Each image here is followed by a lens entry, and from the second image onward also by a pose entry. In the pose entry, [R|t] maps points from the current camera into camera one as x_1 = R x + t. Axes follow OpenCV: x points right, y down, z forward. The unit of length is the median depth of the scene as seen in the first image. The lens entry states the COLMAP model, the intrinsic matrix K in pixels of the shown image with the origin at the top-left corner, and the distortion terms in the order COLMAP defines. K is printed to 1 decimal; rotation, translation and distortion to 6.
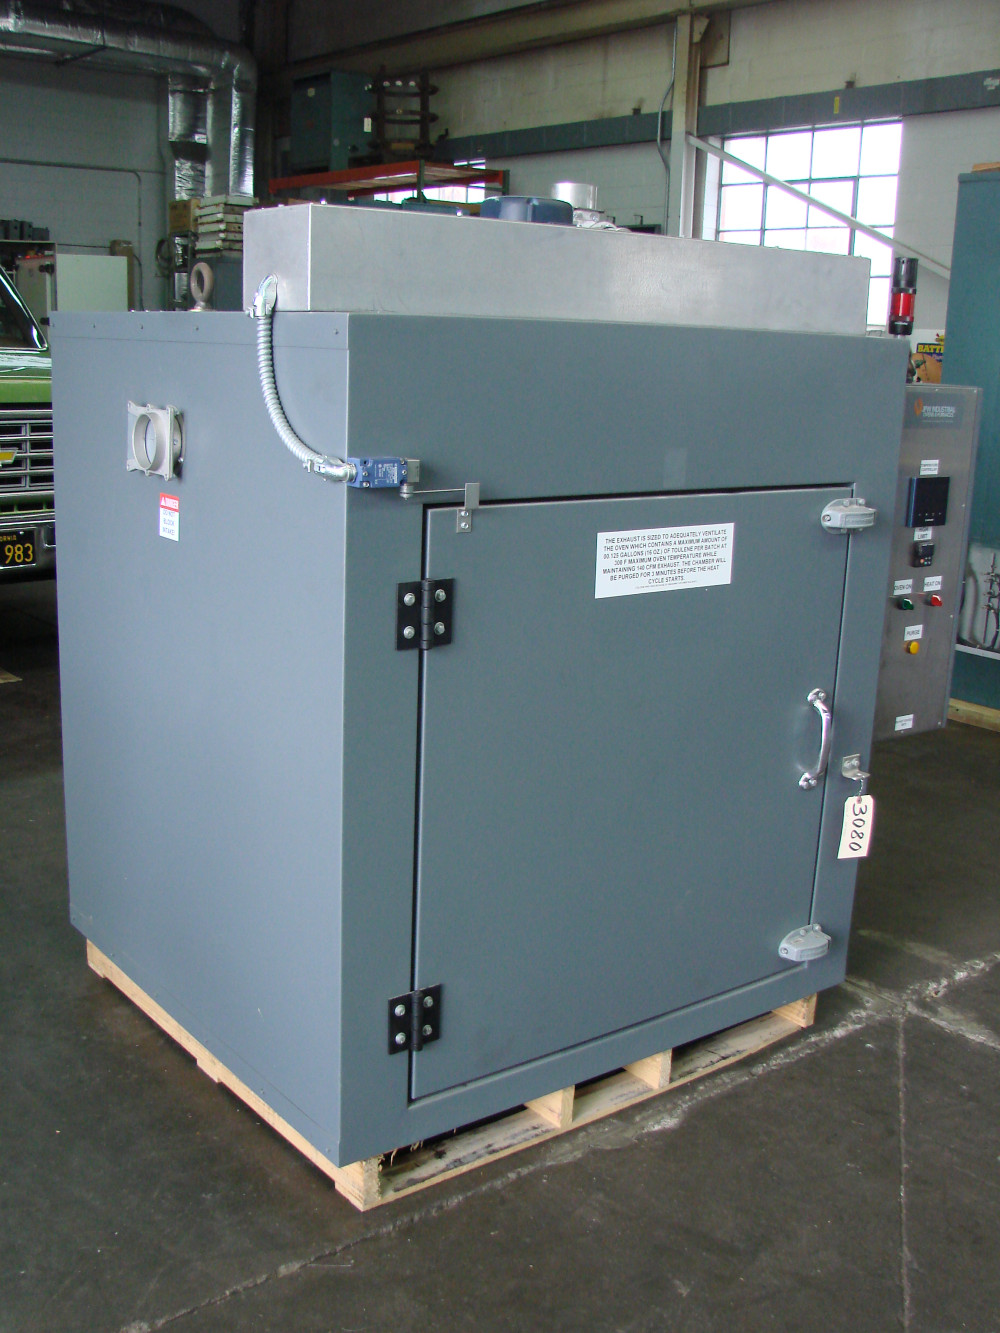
lens RADIAL K [[1434.9, 0, 500.0], [0, 1434.9, 666.5], [0, 0, 1]] dist [-0.217664, 0.264514]
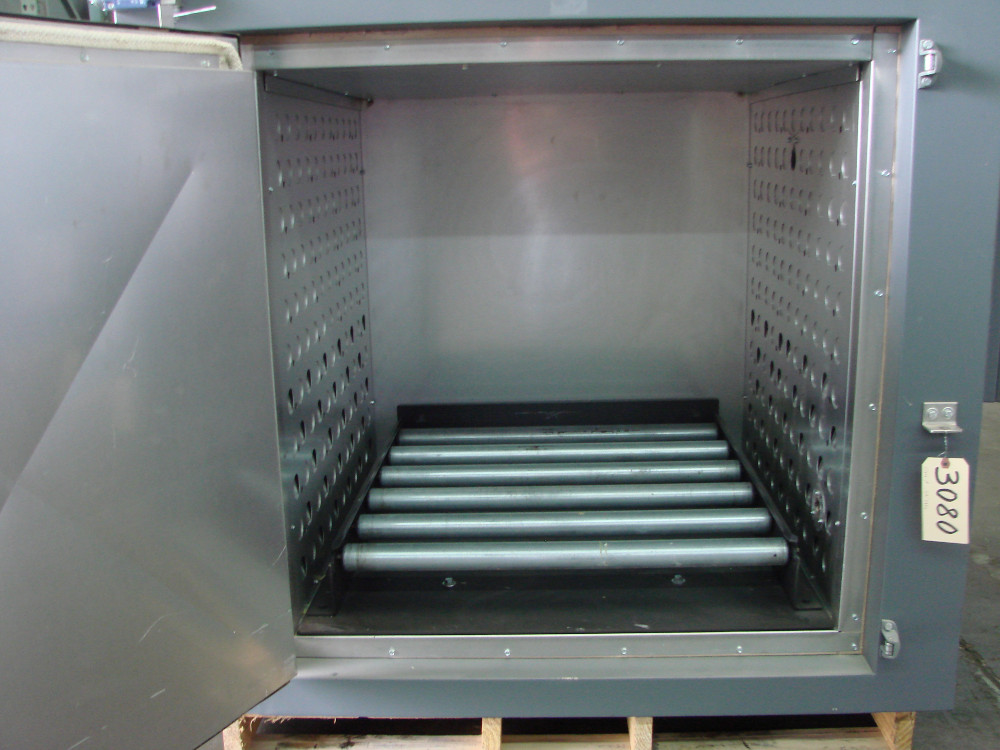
lens RADIAL K [[1076.4, 0, 500.0], [0, 1076.4, 375.0], [0, 0, 1]] dist [-0.217664, 0.264514]
pose [[0.727927, 0.079146, -0.681071, 0.459121], [-0.074530, 0.996563, 0.036151, 0.048230], [0.681592, 0.024445, 0.731324, 0.462483]]
